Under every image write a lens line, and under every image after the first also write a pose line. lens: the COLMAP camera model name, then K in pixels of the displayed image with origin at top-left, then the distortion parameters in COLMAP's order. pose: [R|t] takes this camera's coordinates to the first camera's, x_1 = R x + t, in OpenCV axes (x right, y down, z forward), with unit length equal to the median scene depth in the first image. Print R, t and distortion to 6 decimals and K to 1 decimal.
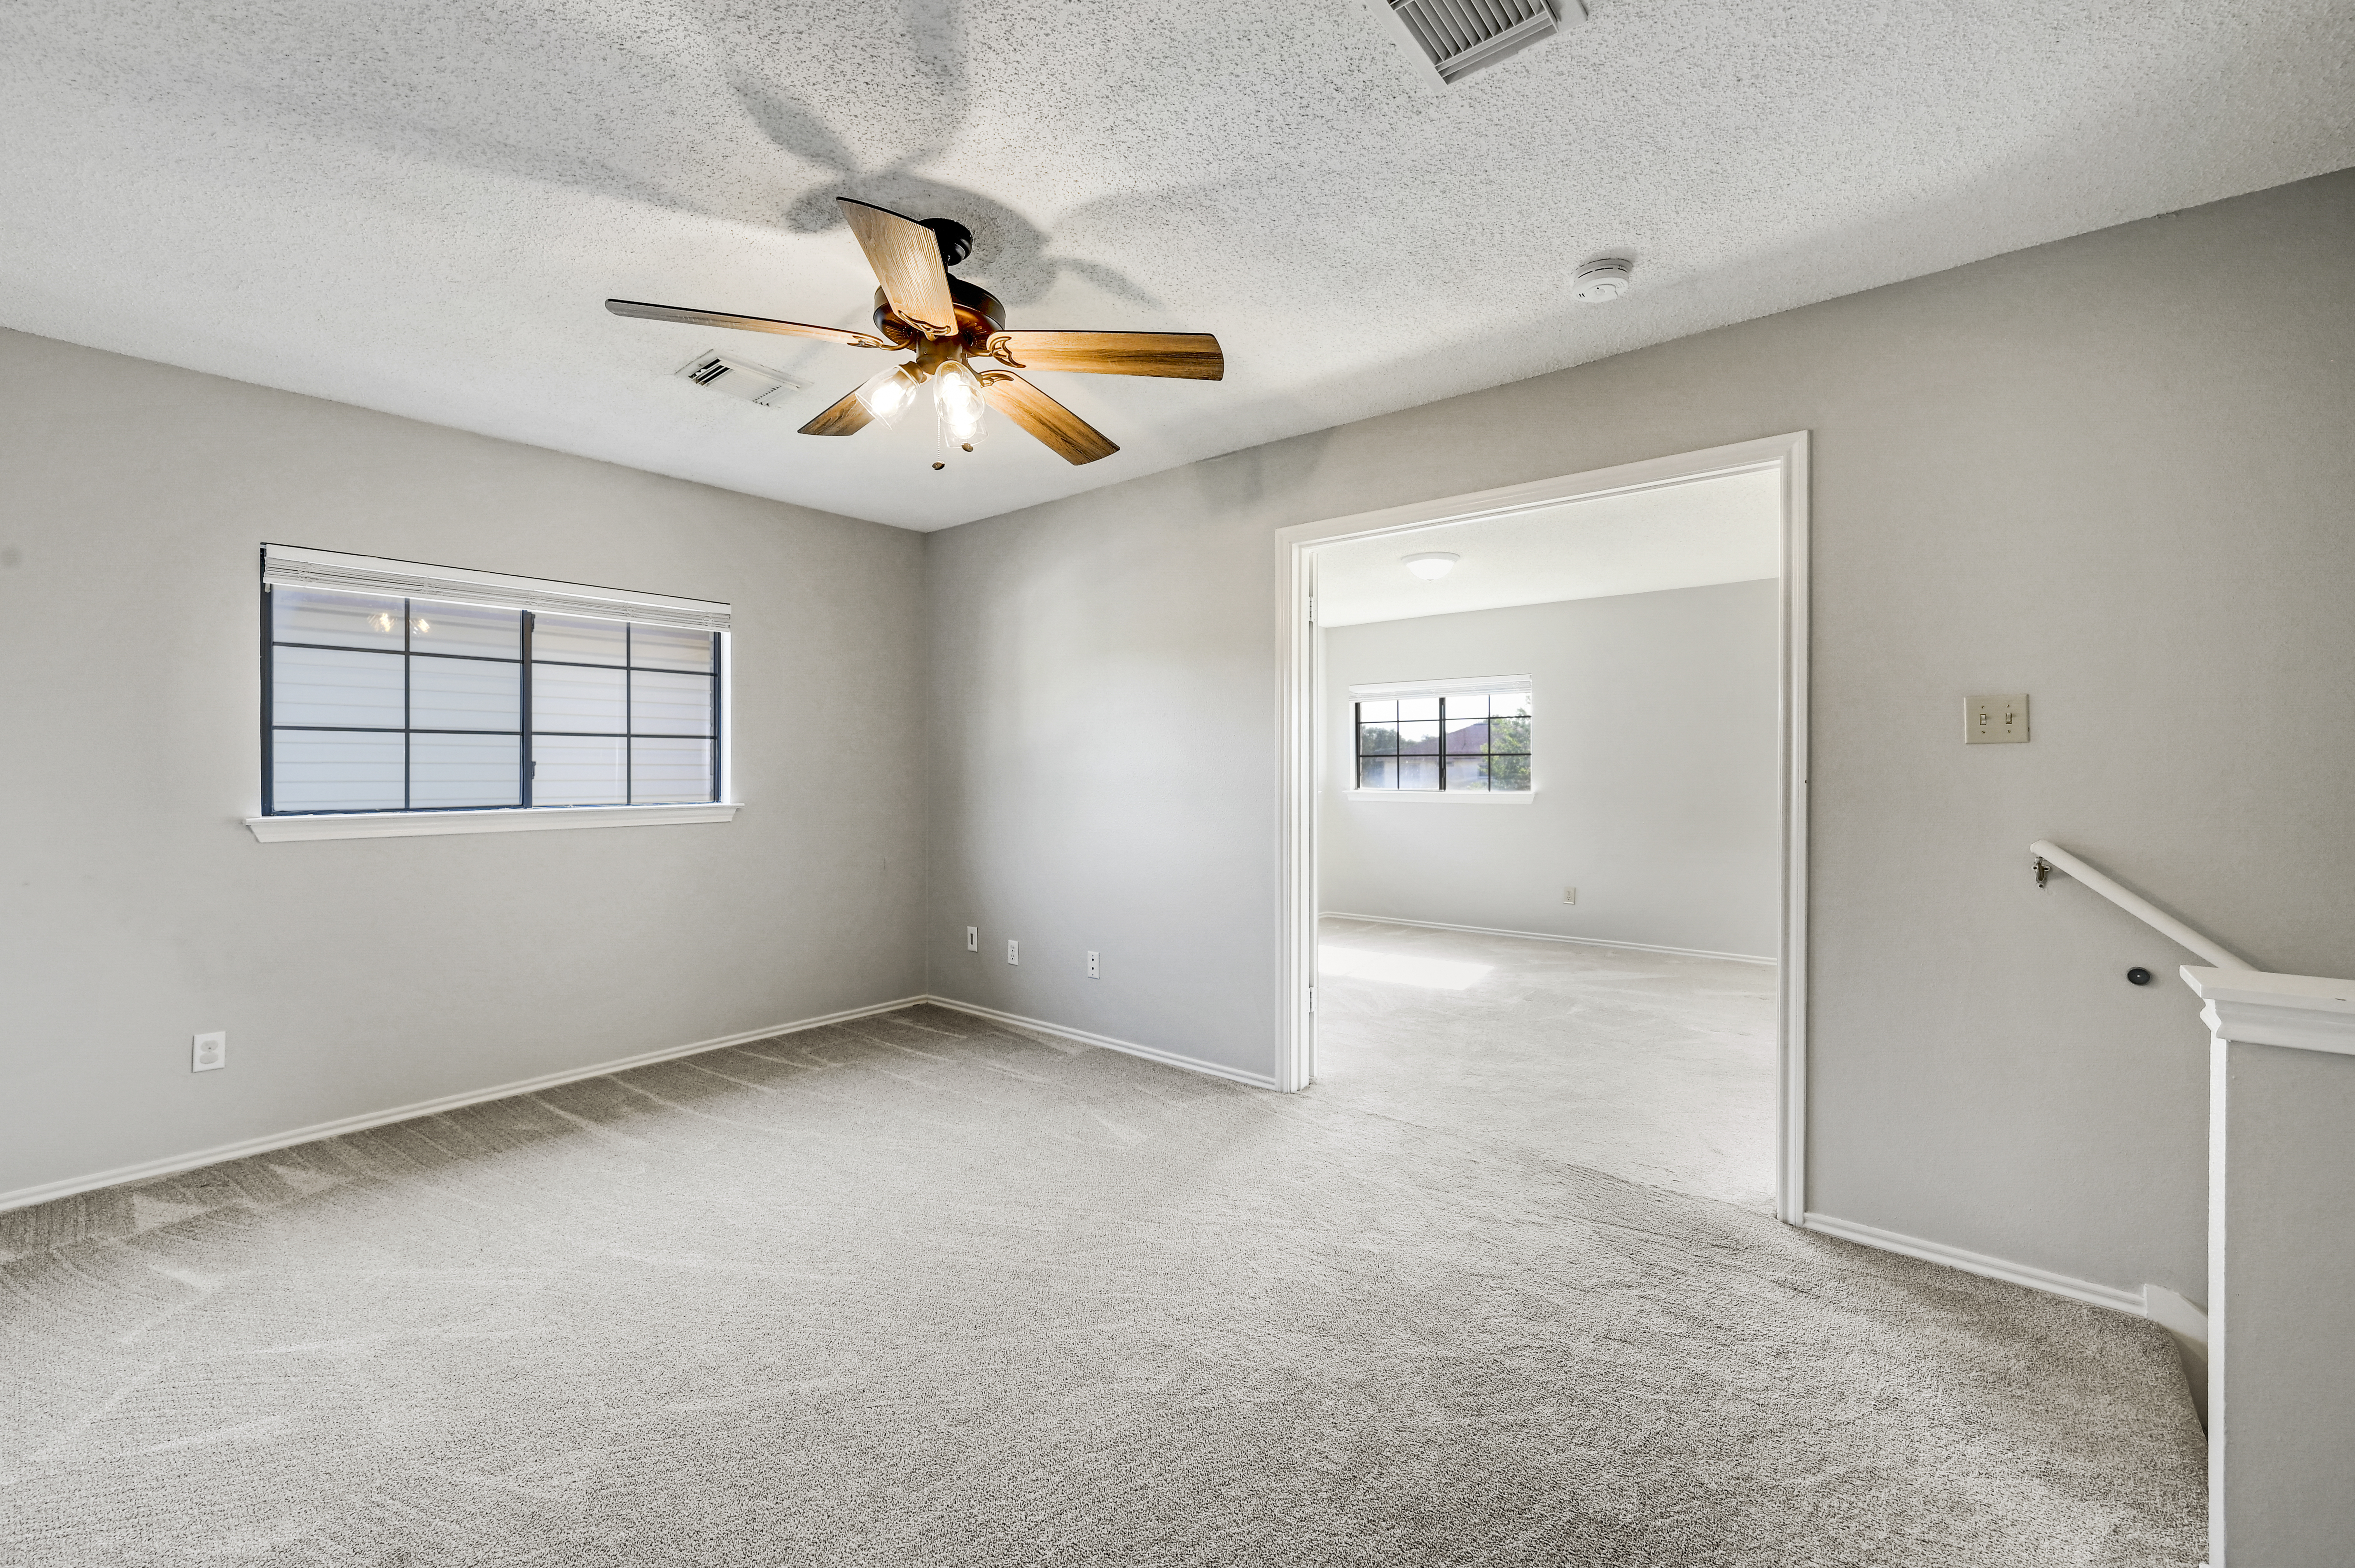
lens RADIAL K [[957.2, 0, 1188.6], [0, 957.2, 769.2], [0, 0, 1]] dist [0.000331, 0.000215]
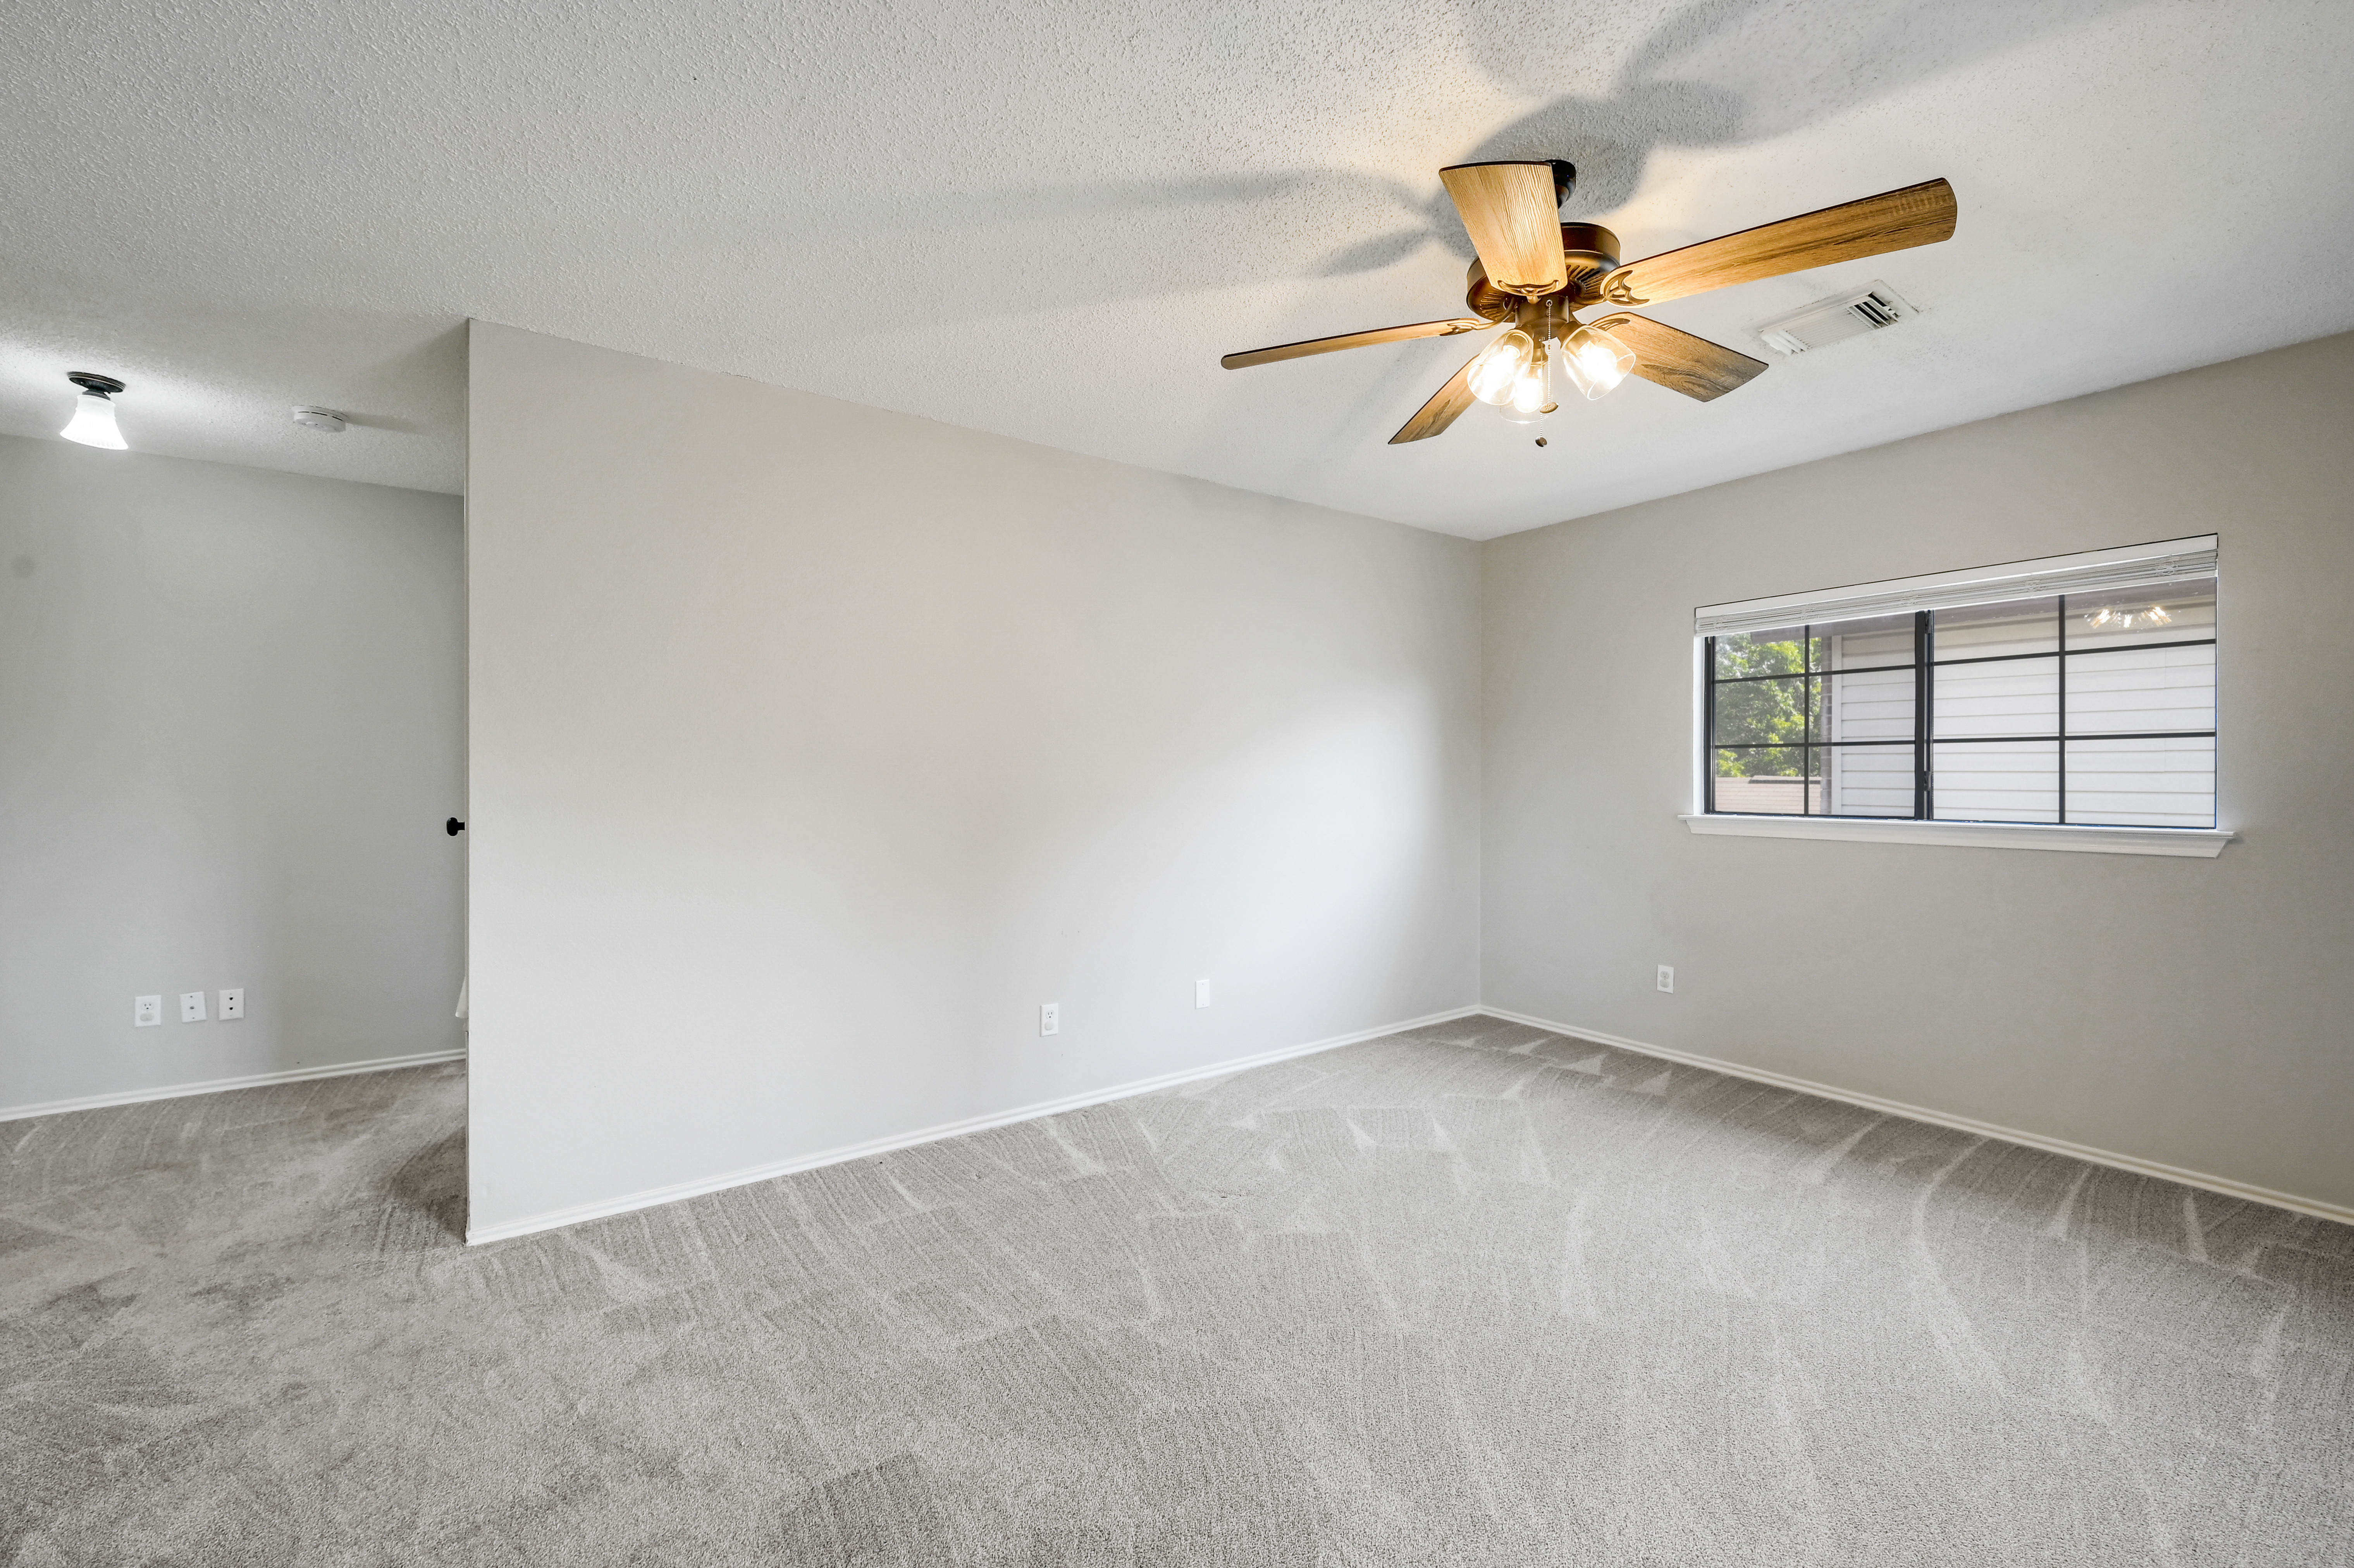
lens RADIAL K [[956.9, 0, 1176.4], [0, 956.9, 780.1], [0, 0, 1]] dist [0.000331, 0.000215]
pose [[-0.276404, 0.003724, -0.961034, 0.427725], [-0.000547, 0.999992, 0.004033, -0.002378], [0.961041, 0.001640, -0.276399, 0.566090]]
